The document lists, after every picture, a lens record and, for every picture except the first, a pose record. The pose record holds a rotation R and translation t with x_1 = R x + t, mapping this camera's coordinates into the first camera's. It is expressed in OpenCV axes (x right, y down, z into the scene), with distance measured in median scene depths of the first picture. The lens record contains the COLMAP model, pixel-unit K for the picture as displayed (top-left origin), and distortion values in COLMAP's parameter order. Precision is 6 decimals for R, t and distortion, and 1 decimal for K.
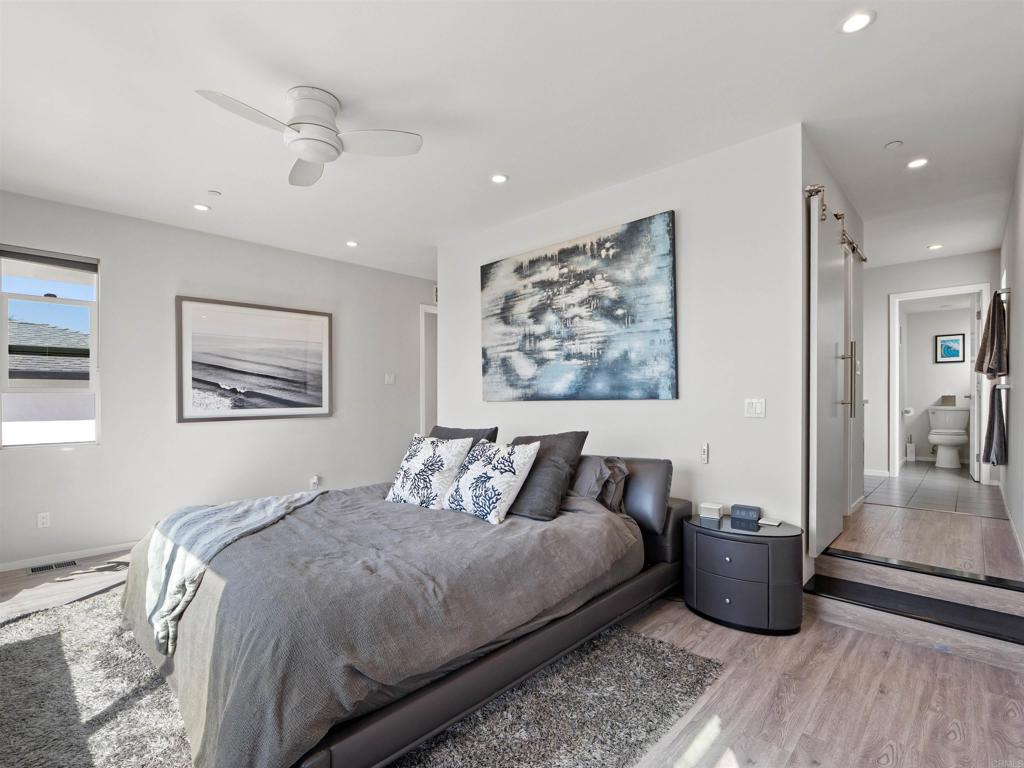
lens RADIAL K [[492.2, 0, 514.9], [0, 492.2, 392.0], [0, 0, 1]] dist [-0.006990, -0.000154]
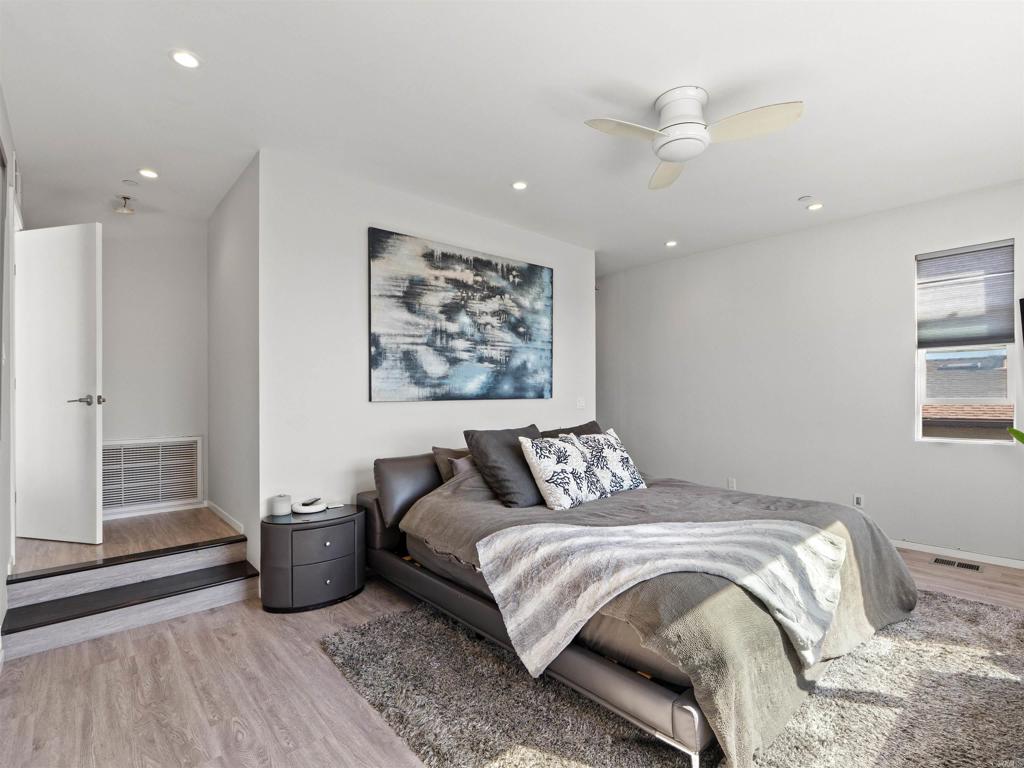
lens RADIAL K [[492.2, 0, 495.8], [0, 492.2, 403.9], [0, 0, 1]] dist [-0.006990, -0.000154]
pose [[0.098494, -0.015877, 0.995011, -0.934103], [-0.012774, 0.999770, 0.017218, 0.007054], [-0.995056, -0.014406, 0.098268, 0.822901]]
